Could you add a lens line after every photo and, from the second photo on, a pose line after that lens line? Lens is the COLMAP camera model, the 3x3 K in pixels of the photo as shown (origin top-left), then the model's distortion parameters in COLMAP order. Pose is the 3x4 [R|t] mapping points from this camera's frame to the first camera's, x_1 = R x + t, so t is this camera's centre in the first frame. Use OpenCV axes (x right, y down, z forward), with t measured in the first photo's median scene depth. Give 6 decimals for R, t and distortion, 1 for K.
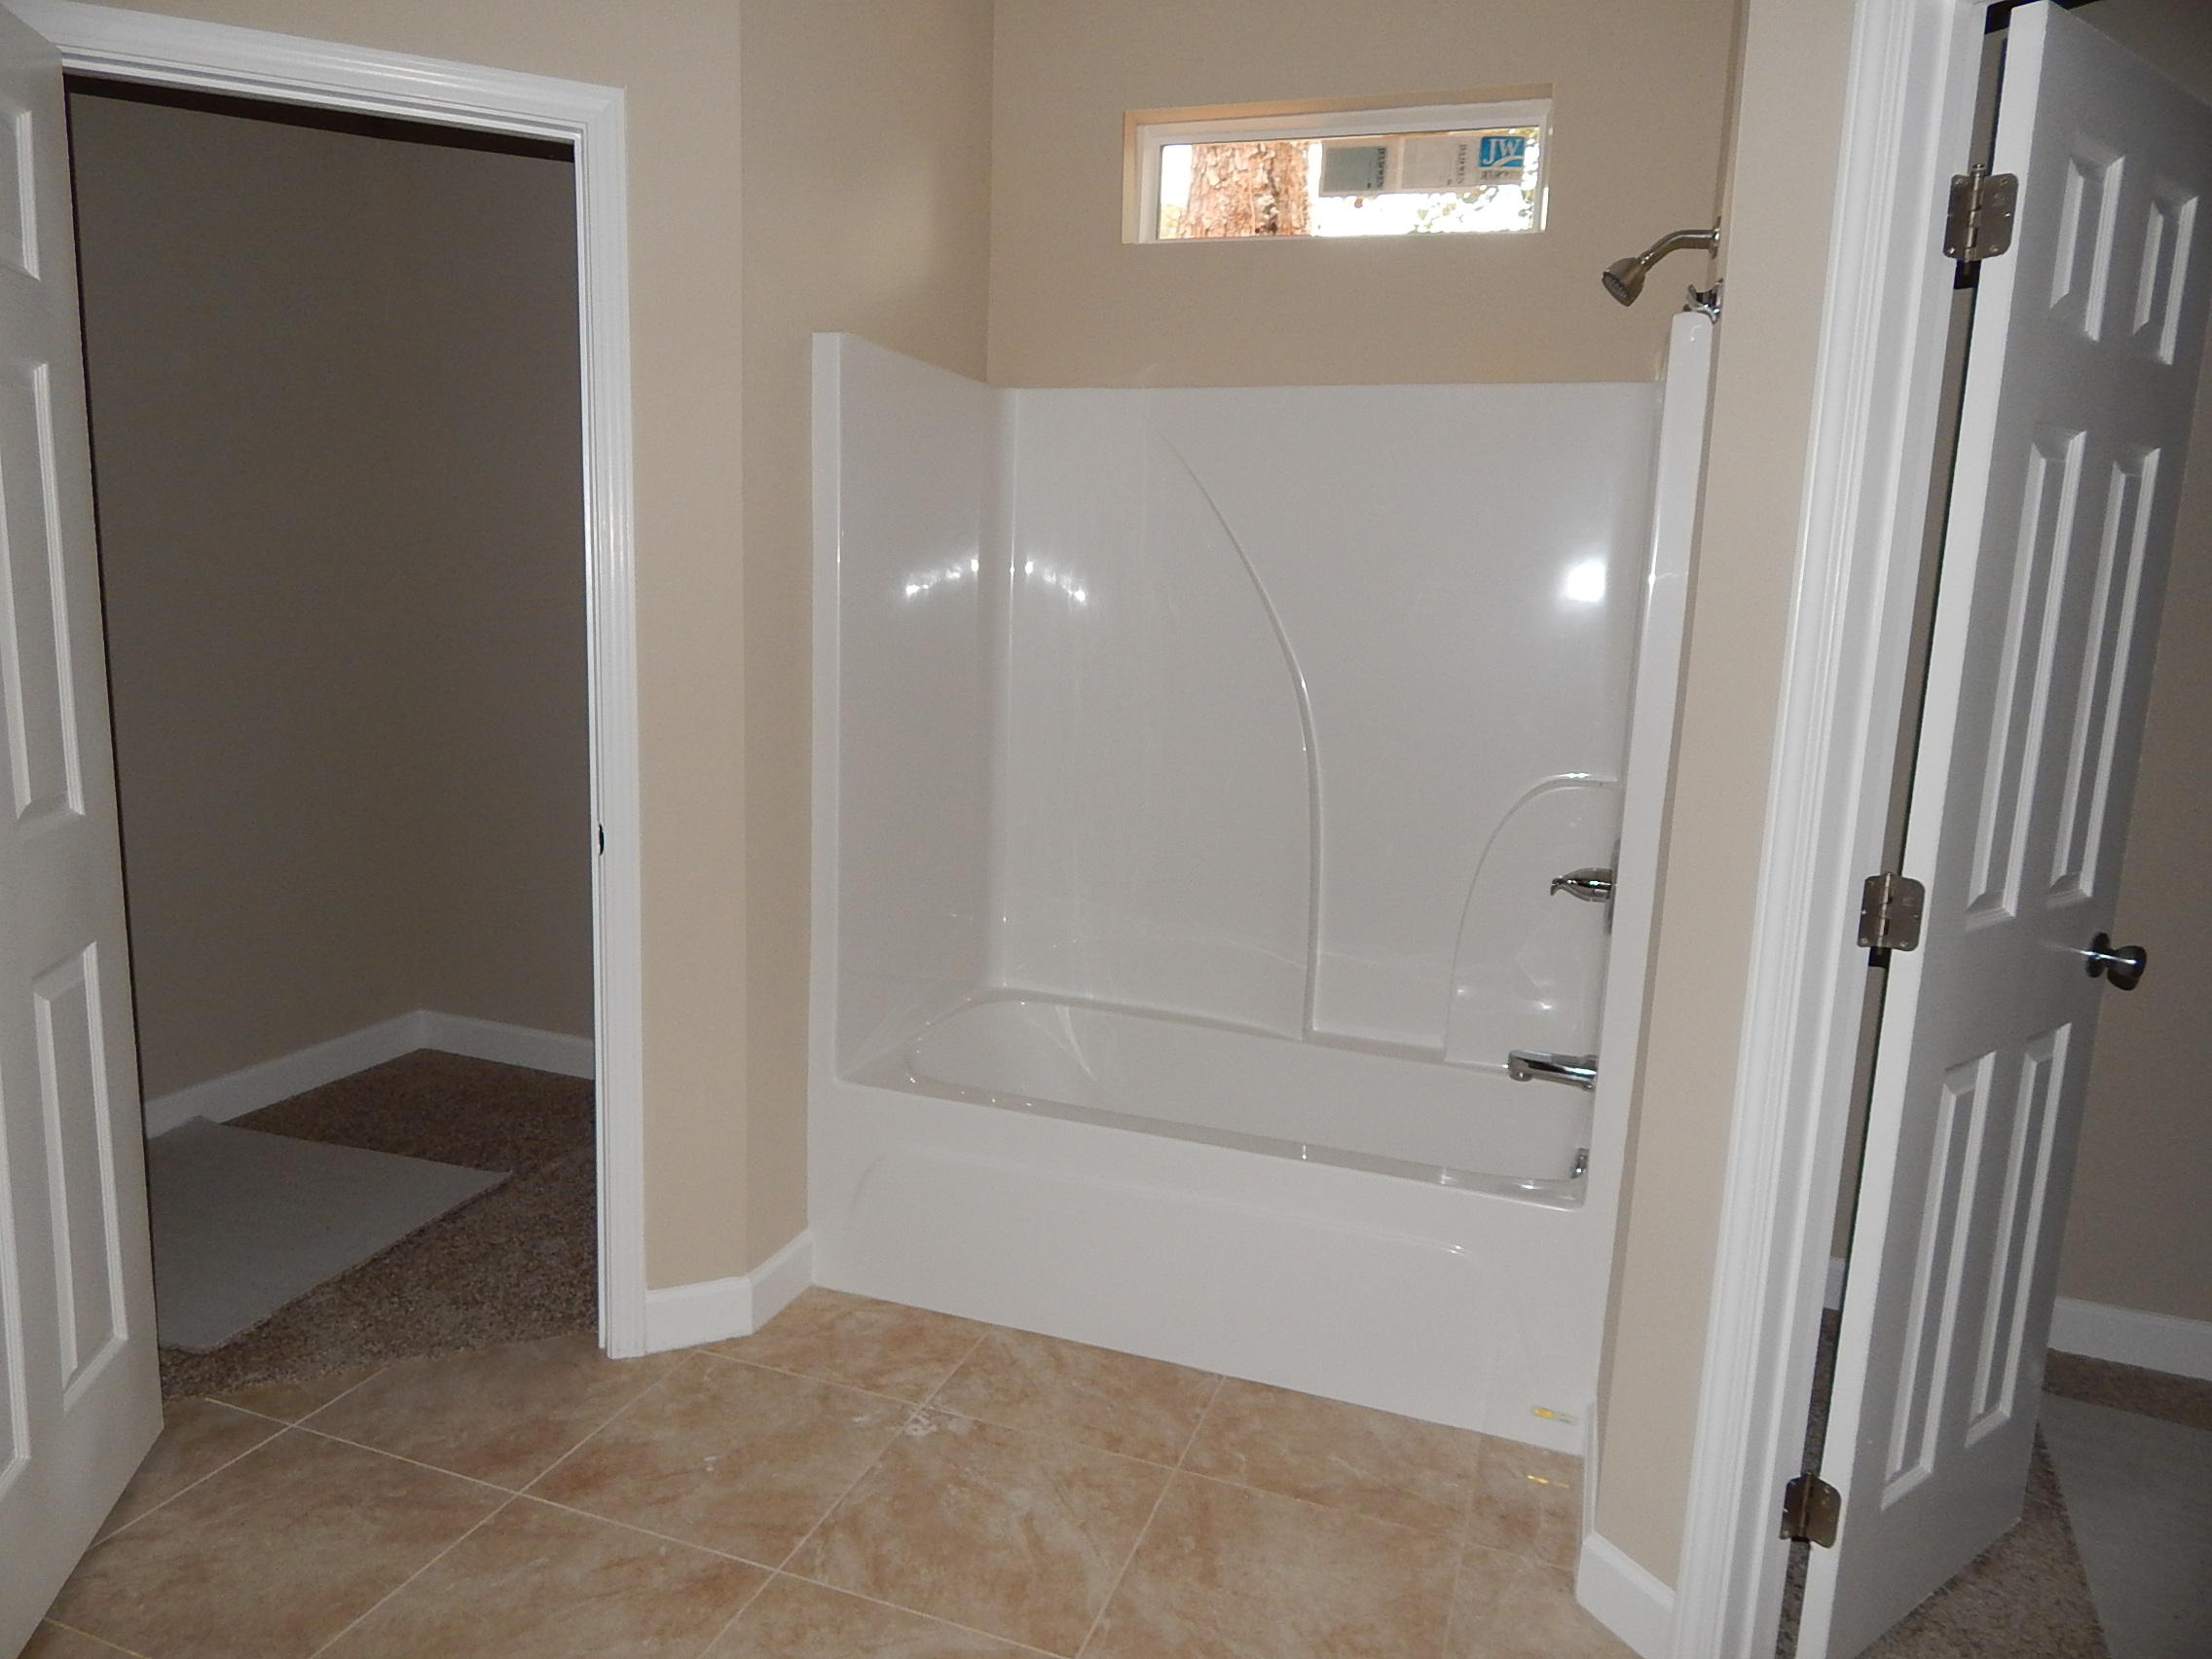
lens RADIAL K [[1445.6, 0, 1104.2], [0, 1445.6, 822.8], [0, 0, 1]] dist [-0.000867, -0.000027]
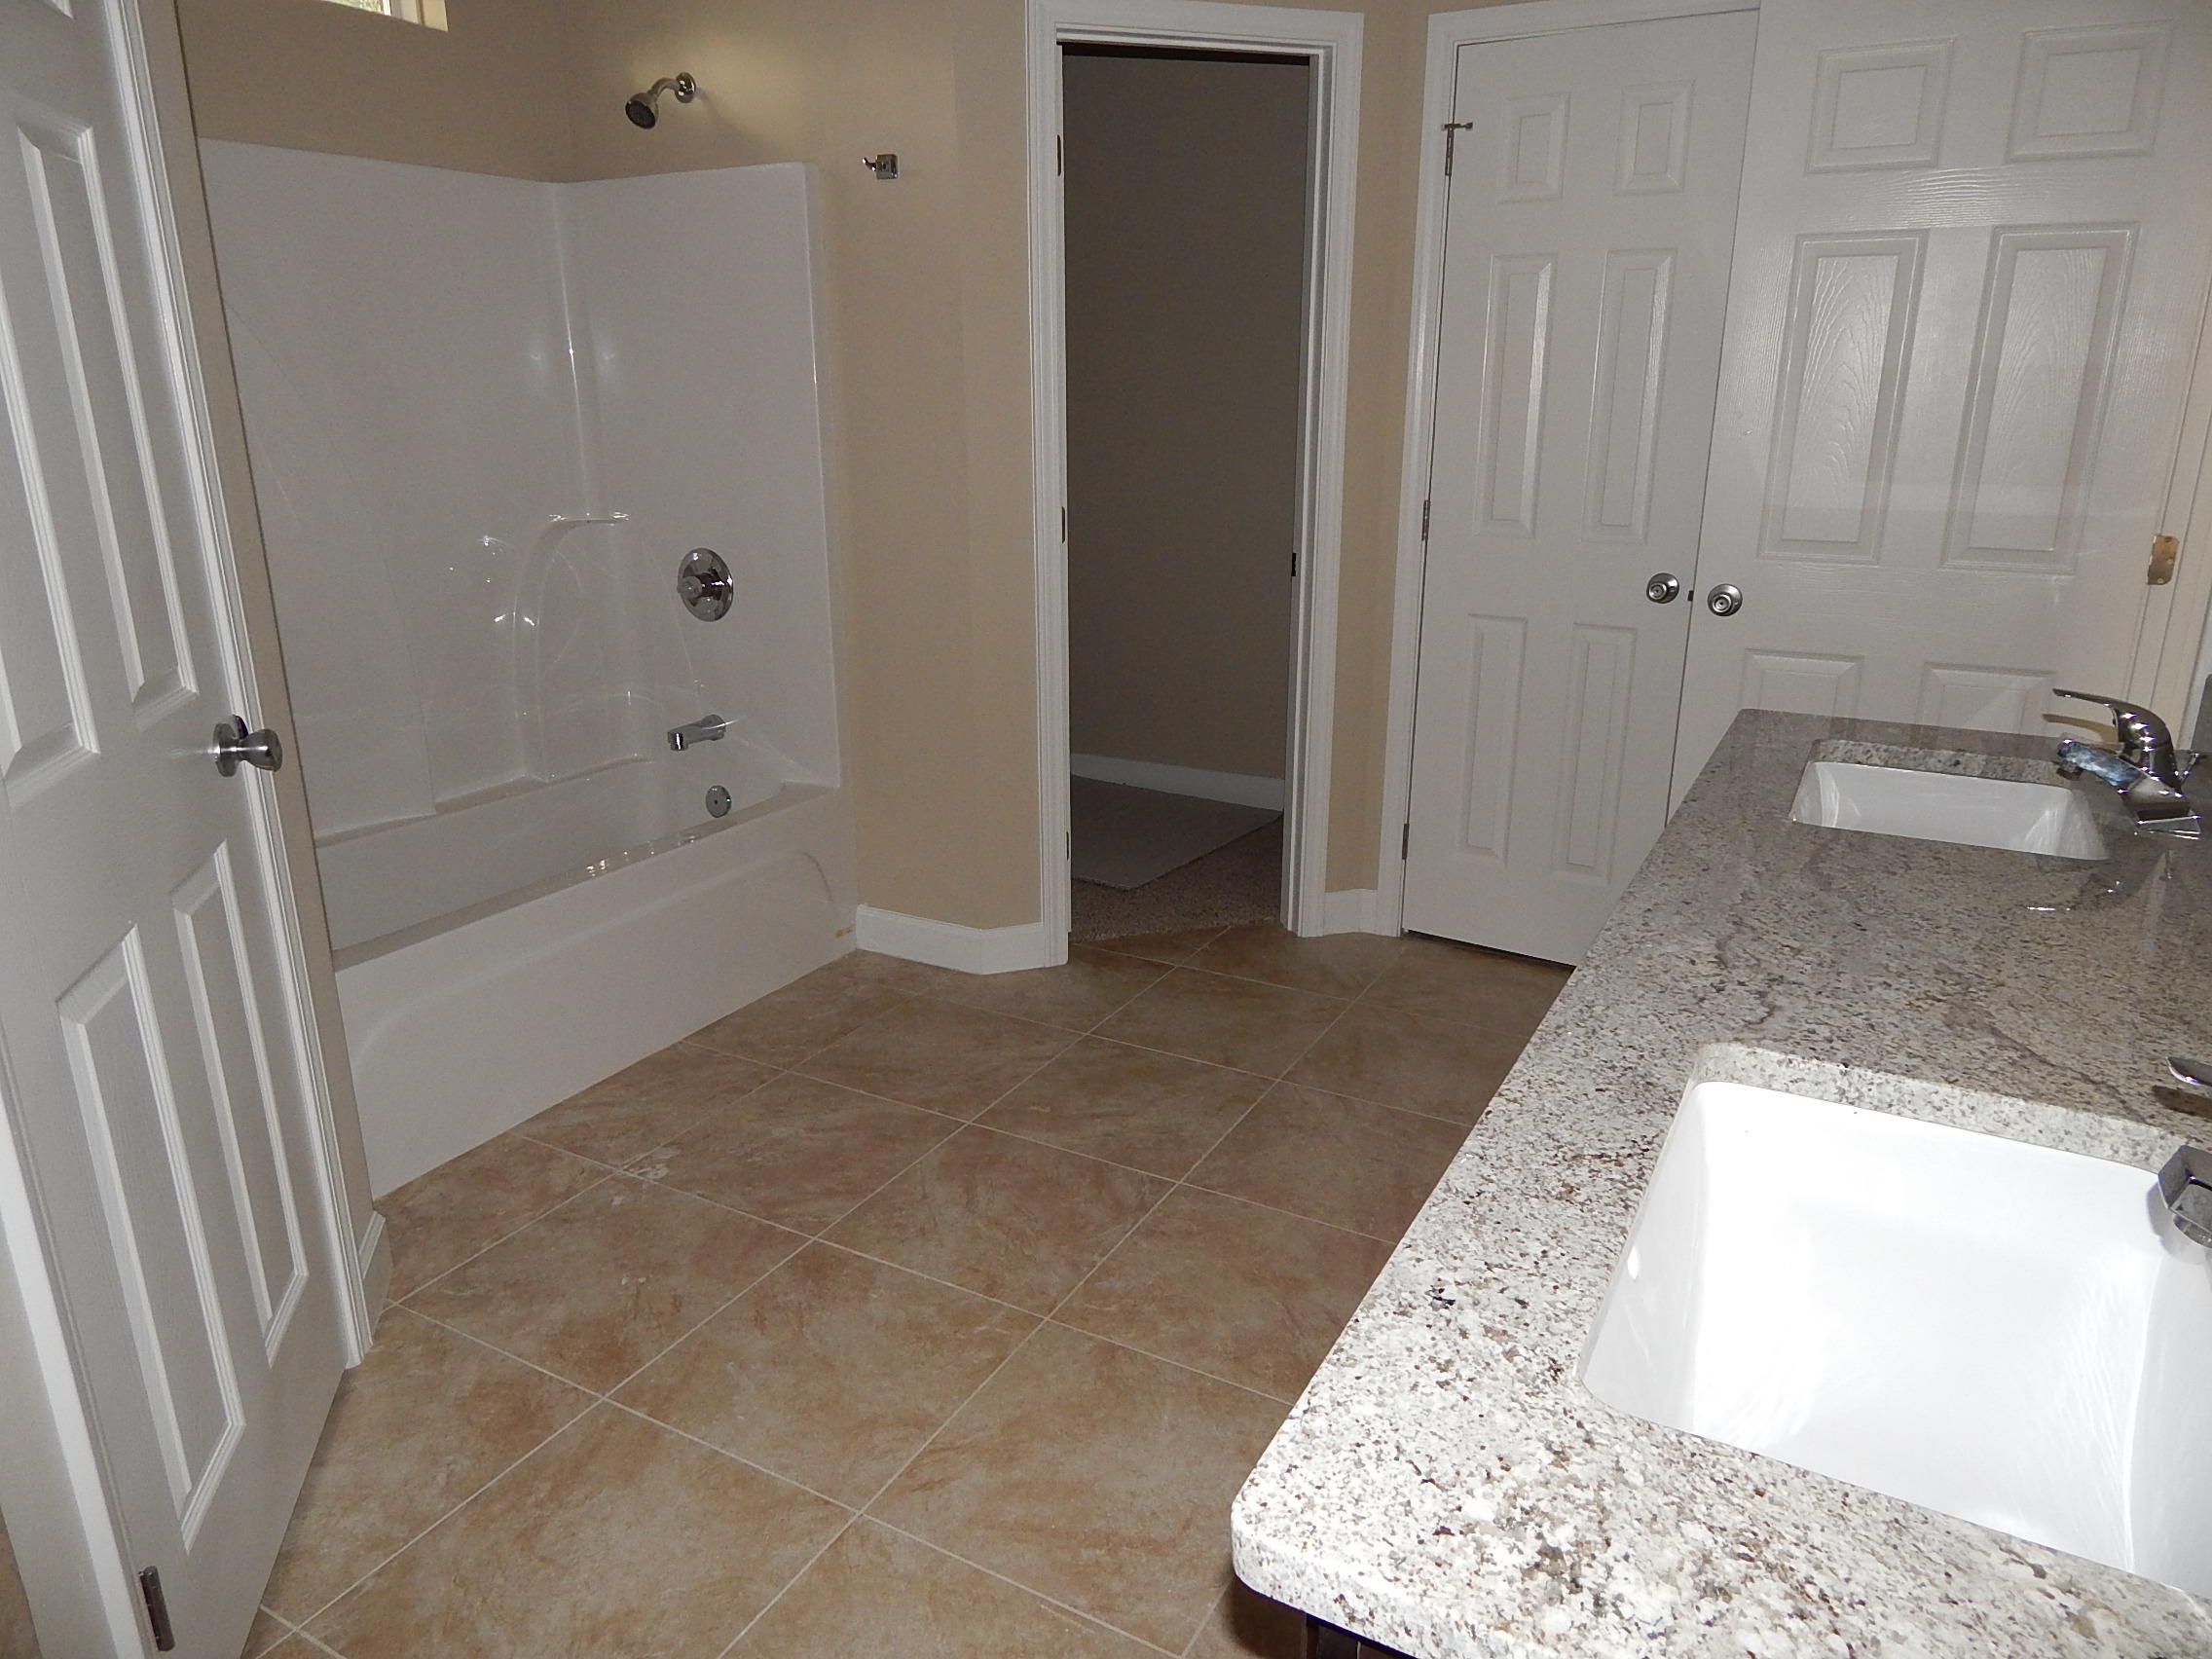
lens RADIAL K [[1445.6, 0, 1109.3], [0, 1445.6, 824.5], [0, 0, 1]] dist [-0.000867, -0.000027]
pose [[0.157803, -0.315373, 0.935755, -1.023556], [0.196783, 0.938665, 0.283169, -0.053302], [-0.967665, 0.139456, 0.210184, 0.442842]]
